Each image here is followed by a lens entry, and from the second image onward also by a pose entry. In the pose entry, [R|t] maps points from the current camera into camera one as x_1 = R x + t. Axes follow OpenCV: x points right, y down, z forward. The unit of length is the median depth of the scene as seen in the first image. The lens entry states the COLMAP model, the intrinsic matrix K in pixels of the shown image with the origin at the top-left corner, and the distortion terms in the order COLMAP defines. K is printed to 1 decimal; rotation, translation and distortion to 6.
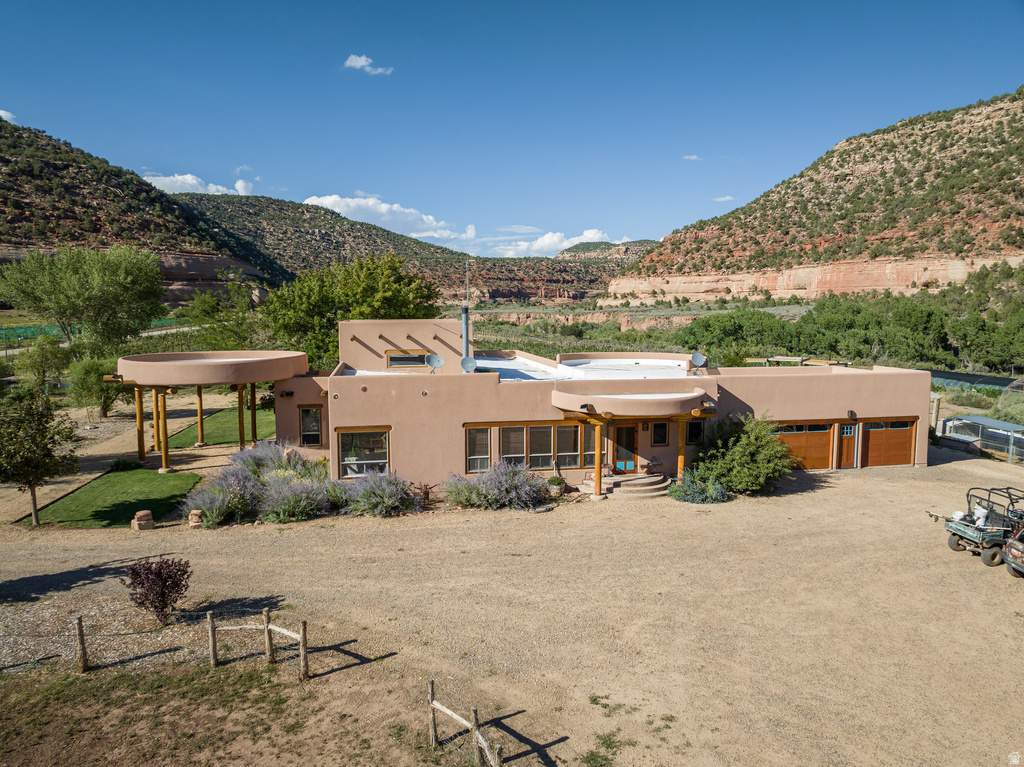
lens RADIAL K [[719.4, 0, 506.7], [0, 719.4, 387.1], [0, 0, 1]] dist [-0.051600, 0.020459]
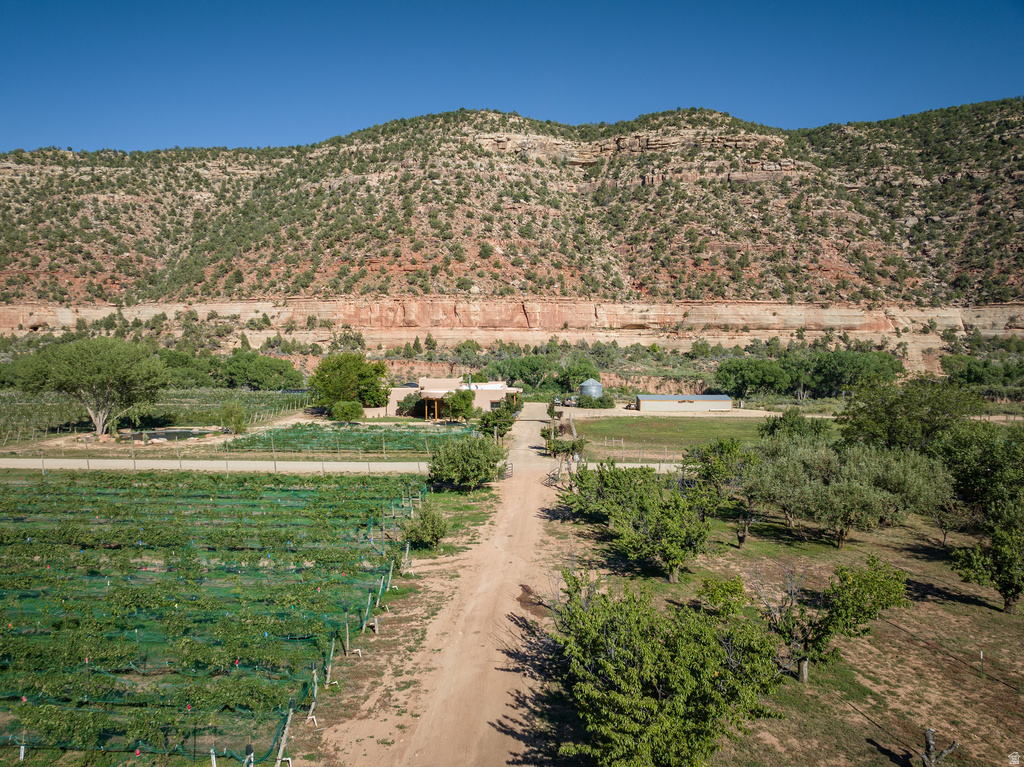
lens RADIAL K [[719.4, 0, 507.0], [0, 719.4, 386.7], [0, 0, 1]] dist [-0.051600, 0.020459]
pose [[0.224657, -0.068496, 0.972027, -0.230399], [0.105943, 0.993330, 0.045511, -0.011658], [-0.968662, 0.092755, 0.230416, -0.005603]]
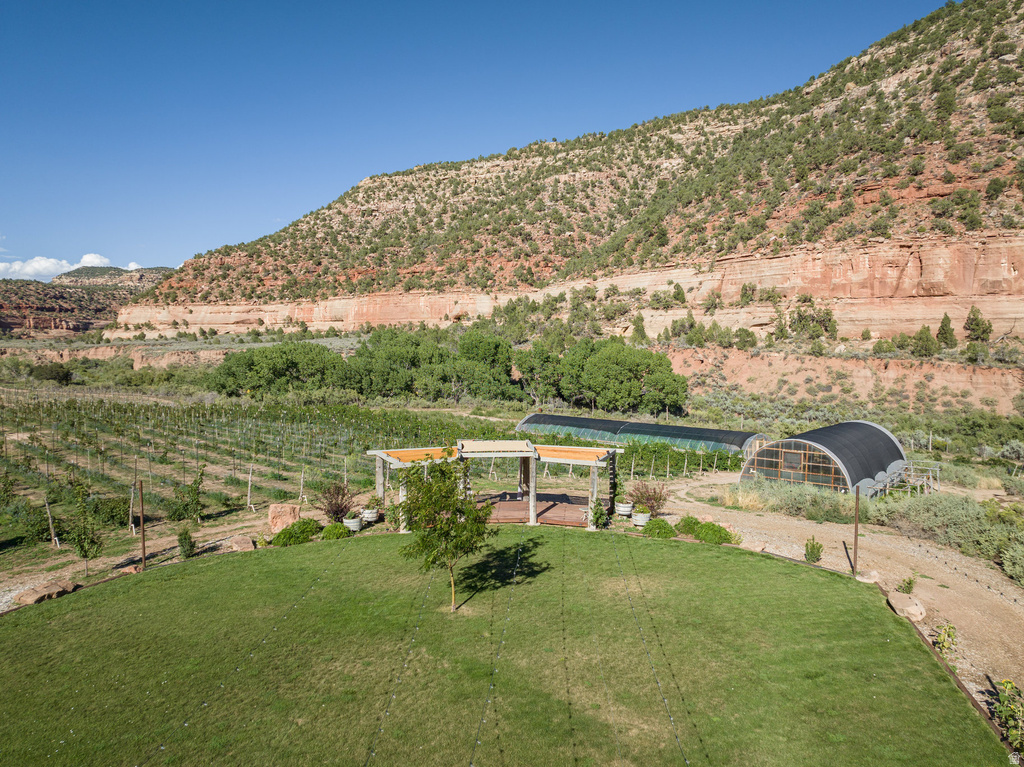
lens RADIAL K [[719.4, 0, 508.1], [0, 719.4, 387.7], [0, 0, 1]] dist [-0.051600, 0.020459]
pose [[0.804196, -0.036529, 0.593241, 0.016066], [0.063164, 0.997710, -0.024190, -0.007769], [-0.590998, 0.056925, 0.804662, 0.074120]]
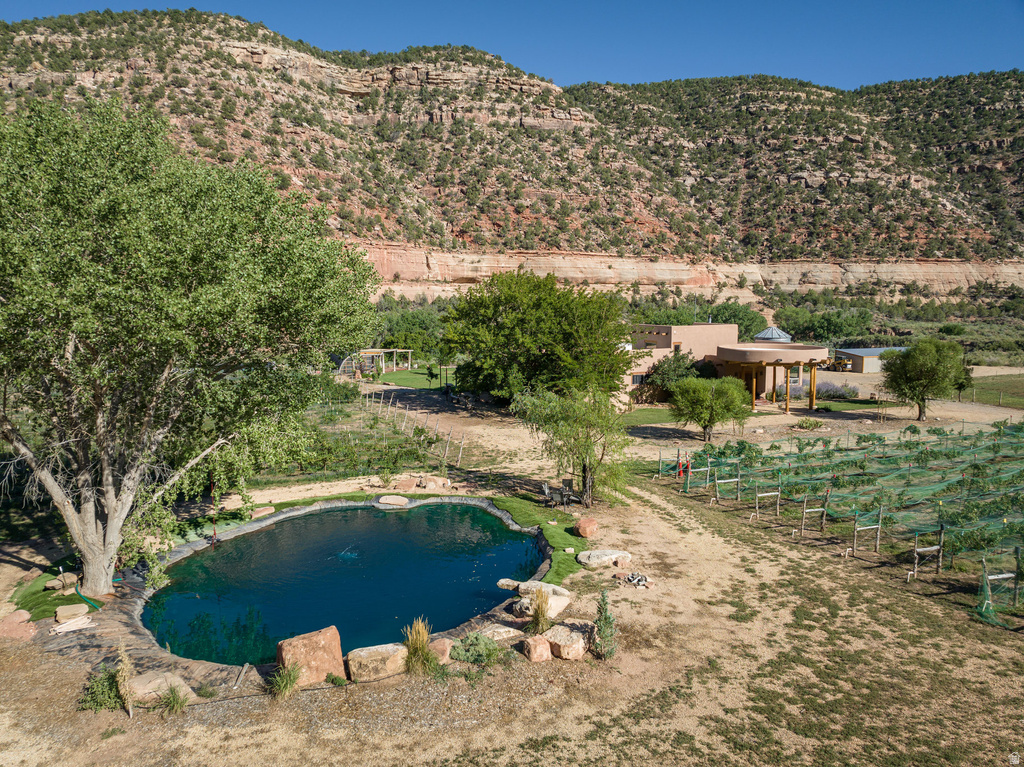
lens RADIAL K [[719.4, 0, 507.5], [0, 719.4, 385.5], [0, 0, 1]] dist [-0.051600, 0.020459]
pose [[-0.206317, -0.110539, 0.972221, -0.119047], [0.112561, 0.984321, 0.135802, -0.015644], [-0.971989, 0.137453, -0.190640, 0.121093]]
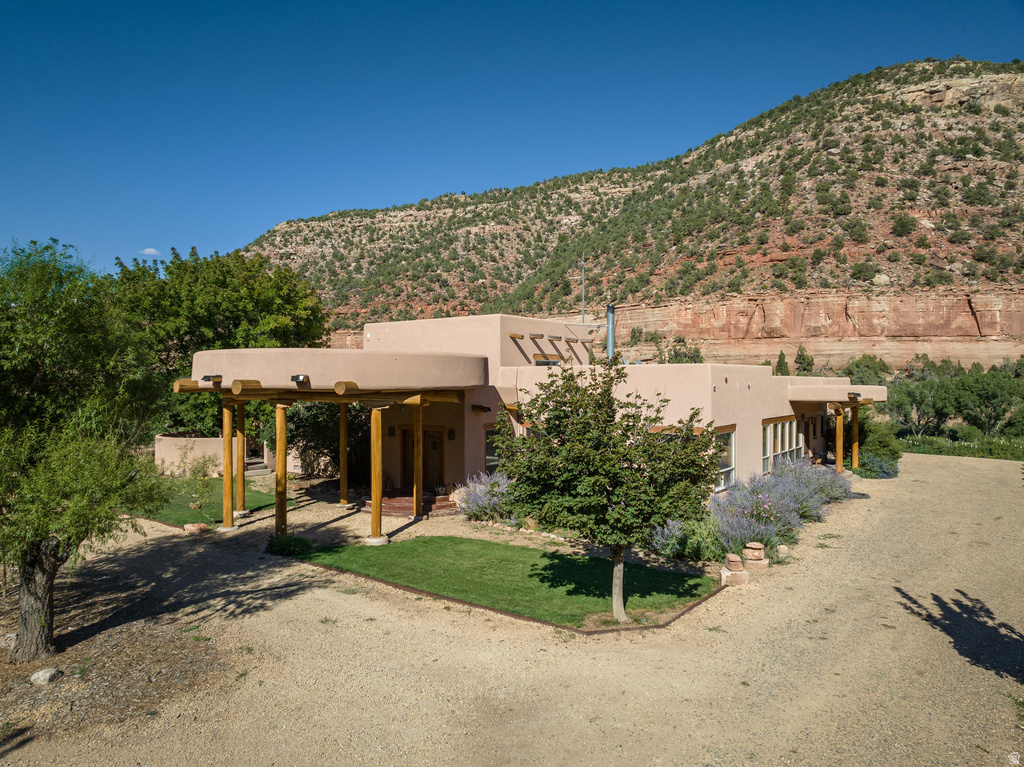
lens RADIAL K [[719.4, 0, 506.4], [0, 719.4, 384.9], [0, 0, 1]] dist [-0.051600, 0.020459]
pose [[0.715330, -0.001556, 0.698785, -0.045687], [0.075085, 0.994379, -0.074648, 0.002438], [-0.694741, 0.105866, 0.711426, 0.028424]]
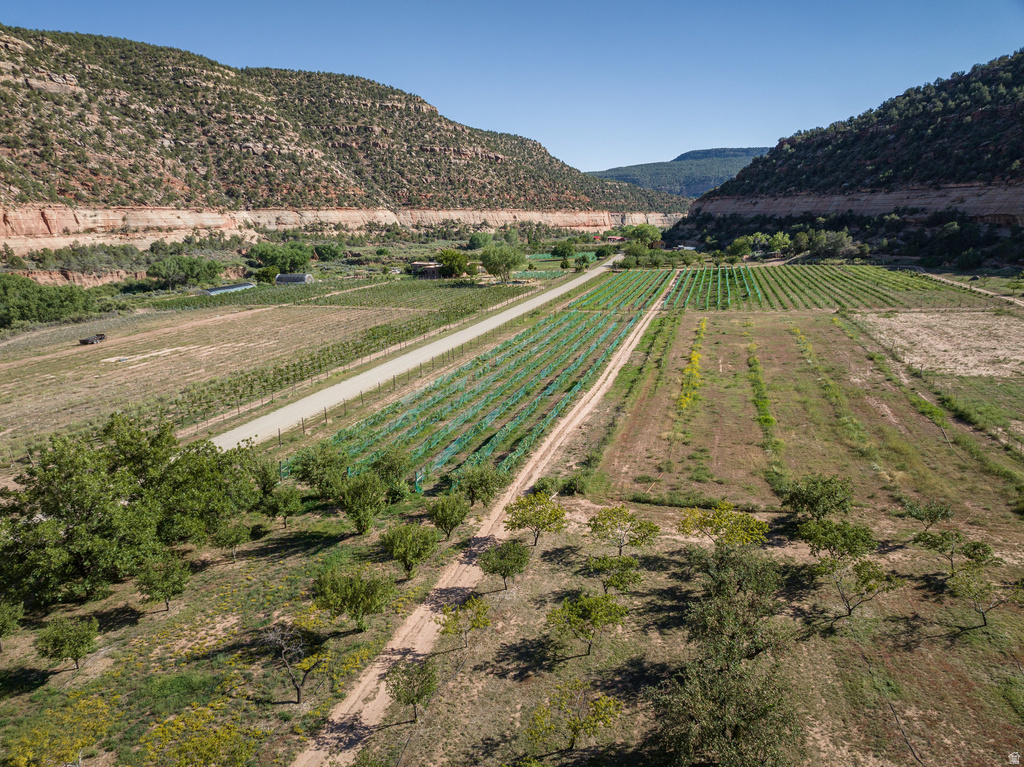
lens RADIAL K [[719.4, 0, 512.3], [0, 719.4, 383.6], [0, 0, 1]] dist [-0.051600, 0.020459]
pose [[-0.905591, -0.088230, 0.414874, -0.280934], [0.056746, 0.944131, 0.324650, -0.091323], [-0.420338, 0.317542, -0.849990, 0.547042]]
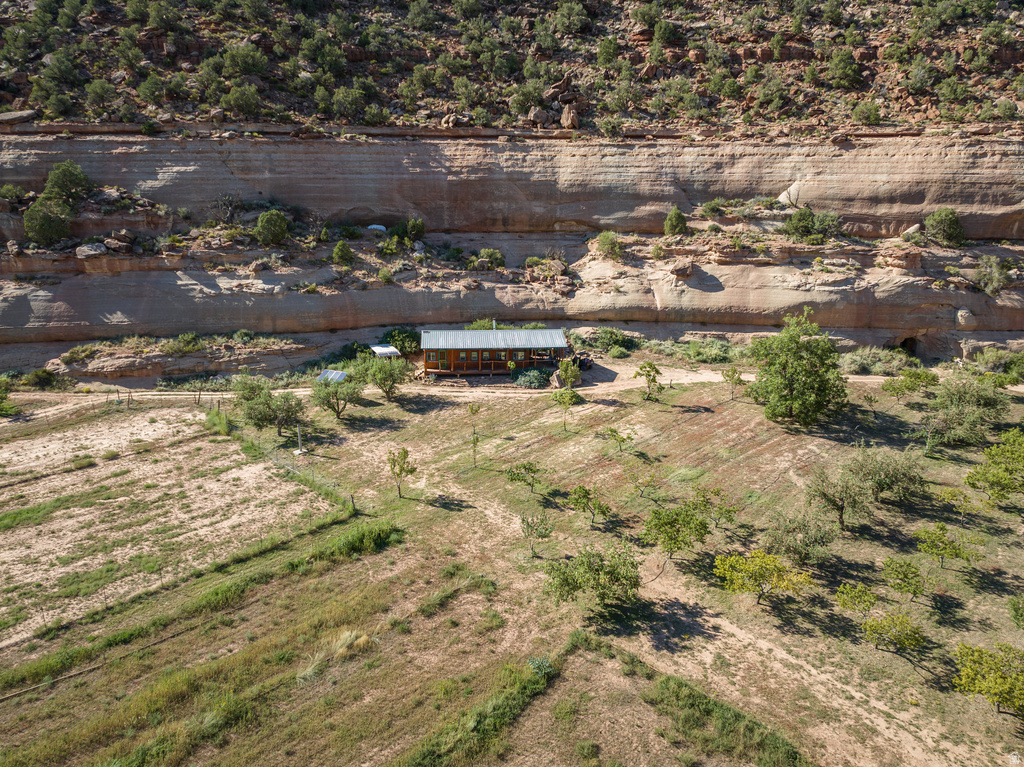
lens RADIAL K [[719.4, 0, 511.5], [0, 719.4, 385.0], [0, 0, 1]] dist [-0.051600, 0.020459]
pose [[0.573463, 0.200861, -0.794226, -0.236648], [-0.090122, 0.979060, 0.182535, -0.079600], [0.814259, -0.033099, 0.579557, 0.415379]]
